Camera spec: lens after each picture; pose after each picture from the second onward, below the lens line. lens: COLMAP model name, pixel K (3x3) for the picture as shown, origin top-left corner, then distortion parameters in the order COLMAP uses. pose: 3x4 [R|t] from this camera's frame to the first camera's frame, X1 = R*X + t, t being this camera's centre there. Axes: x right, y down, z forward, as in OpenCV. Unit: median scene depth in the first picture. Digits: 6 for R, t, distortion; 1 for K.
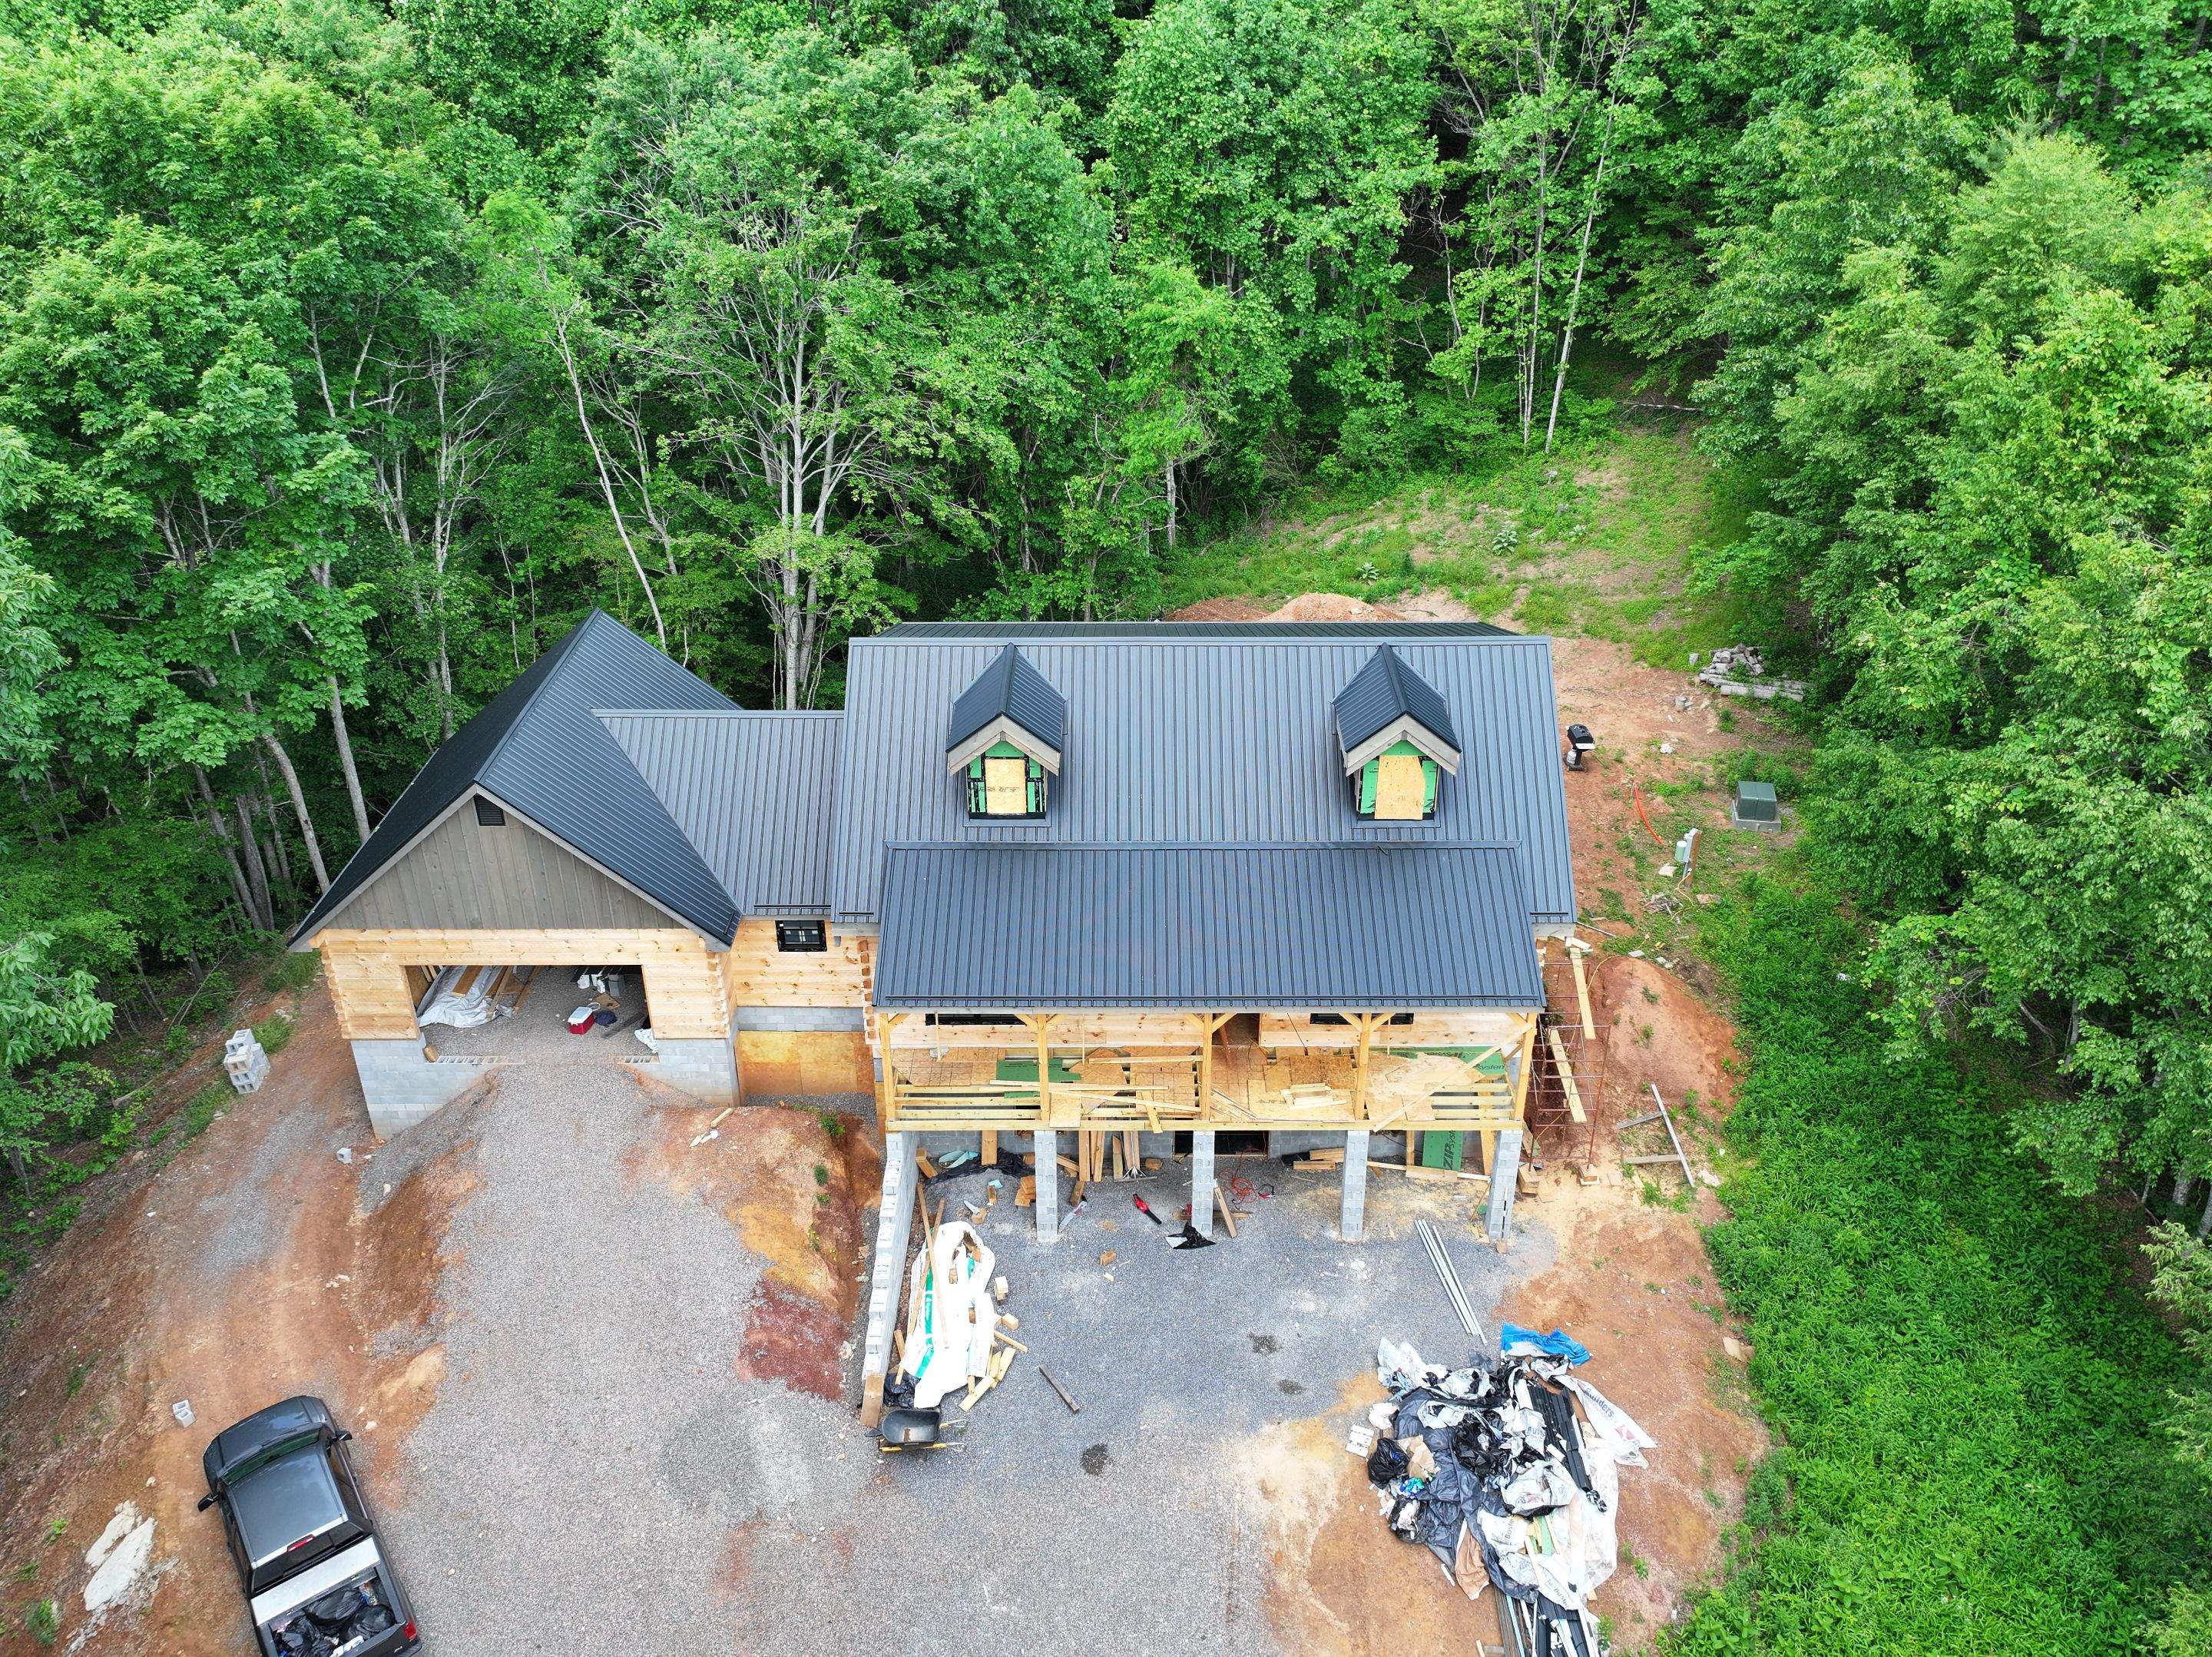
lens RADIAL K [[1767.8, 0, 1105.1], [0, 1767.8, 815.7], [0, 0, 1]] dist [-0.000641, 0.007101]
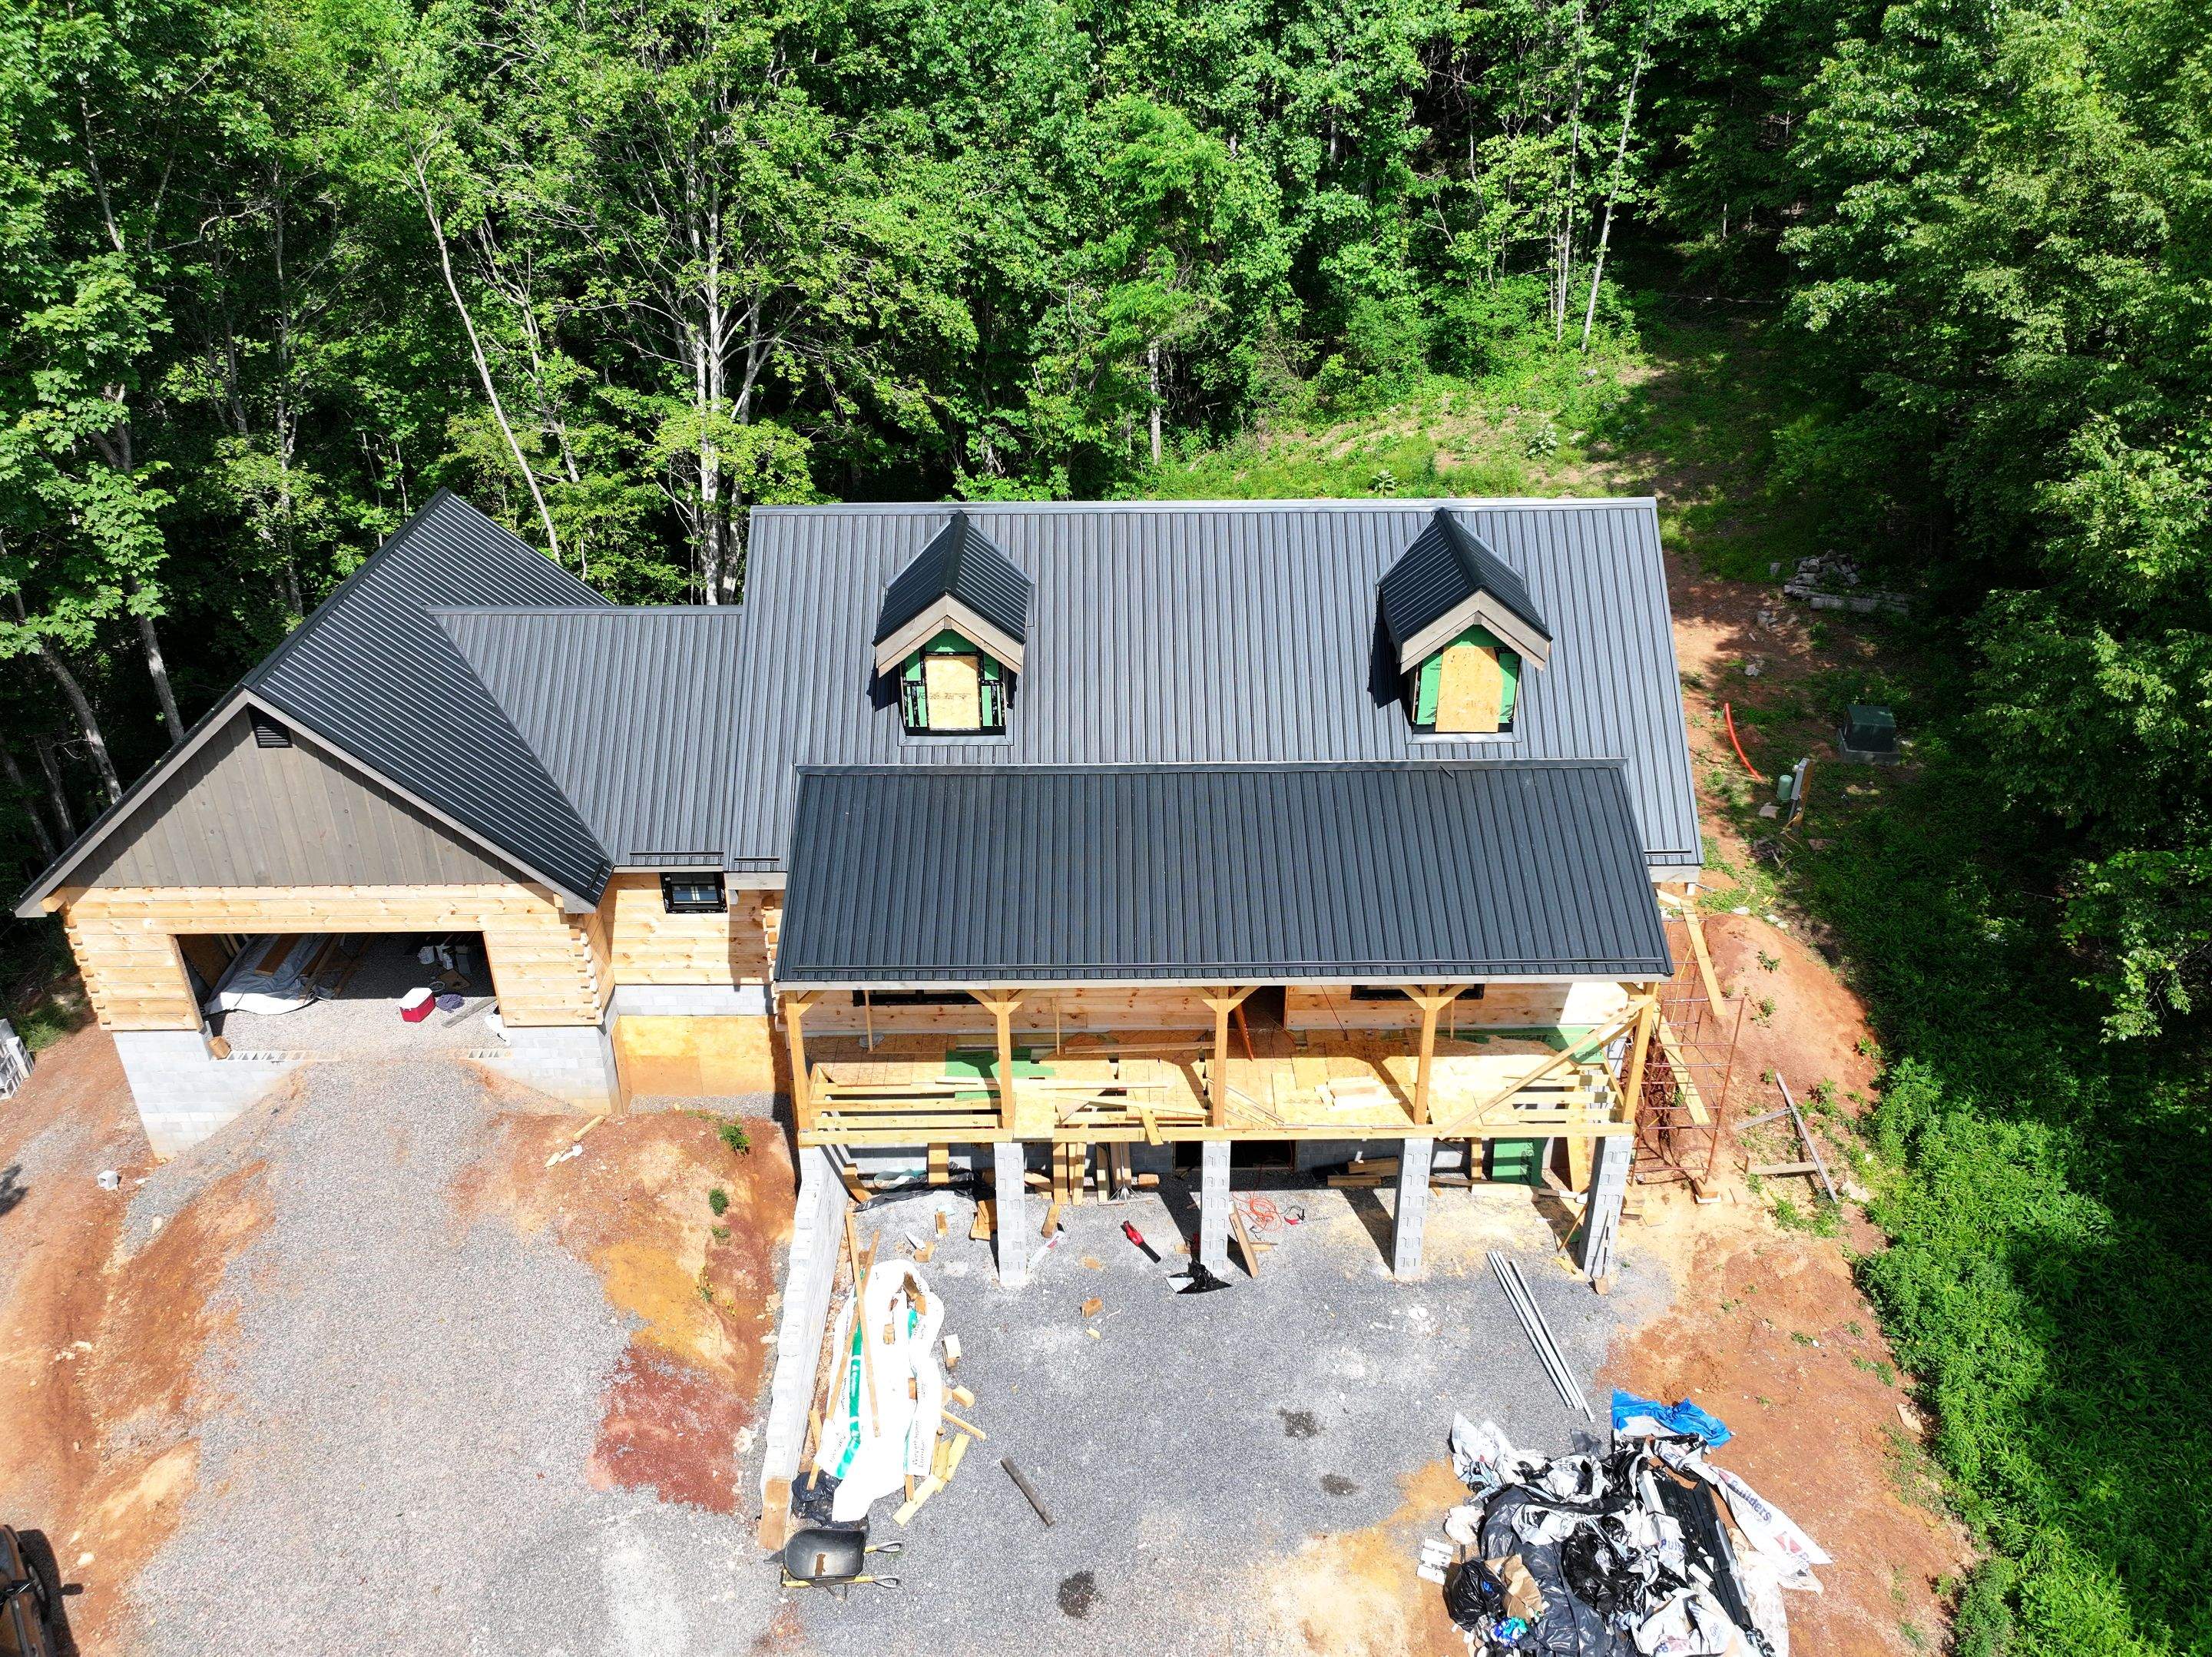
lens RADIAL K [[1767.8, 0, 1107.1], [0, 1767.8, 812.3], [0, 0, 1]] dist [-0.000641, 0.007101]
pose [[0.999866, -0.007156, 0.014734, -0.001530], [0.007051, 0.999949, 0.007164, 0.029960], [-0.014784, -0.007060, 0.999866, 0.232566]]
